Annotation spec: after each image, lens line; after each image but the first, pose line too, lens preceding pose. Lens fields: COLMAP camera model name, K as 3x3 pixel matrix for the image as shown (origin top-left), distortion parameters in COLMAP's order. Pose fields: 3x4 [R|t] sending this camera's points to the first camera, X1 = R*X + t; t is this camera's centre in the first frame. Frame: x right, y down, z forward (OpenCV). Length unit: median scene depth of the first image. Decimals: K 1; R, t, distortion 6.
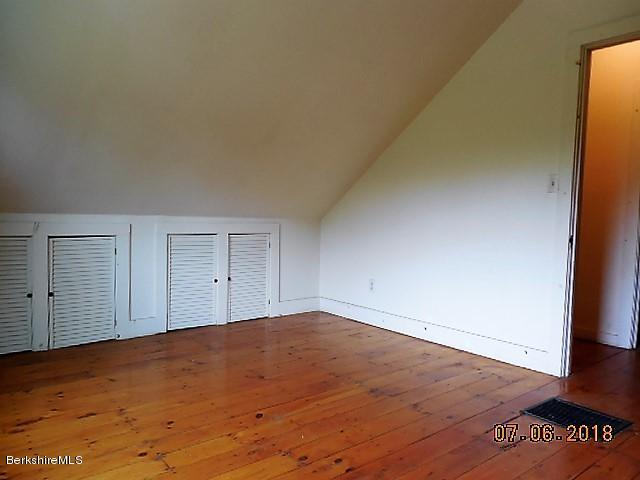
lens RADIAL K [[479.8, 0, 325.6], [0, 479.8, 239.3], [0, 0, 1]] dist [0.010154, 0.000477]
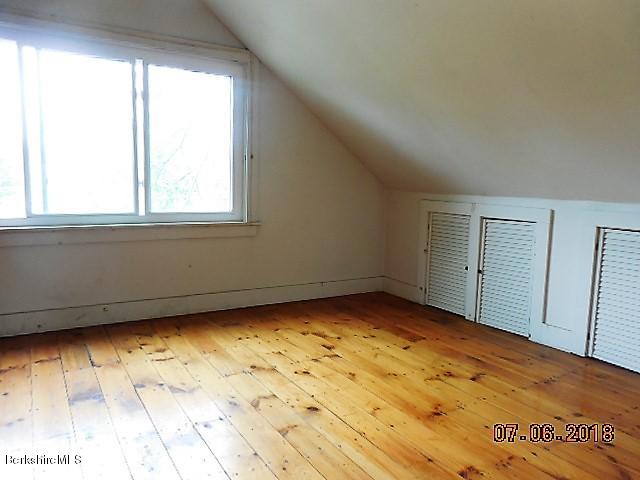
lens RADIAL K [[479.8, 0, 326.1], [0, 479.8, 240.1], [0, 0, 1]] dist [0.010154, 0.000477]
pose [[-0.122105, 0.091100, -0.988327, 0.520197], [-0.089113, 0.990751, 0.102333, -0.033550], [0.988509, 0.100568, -0.112857, 0.777457]]
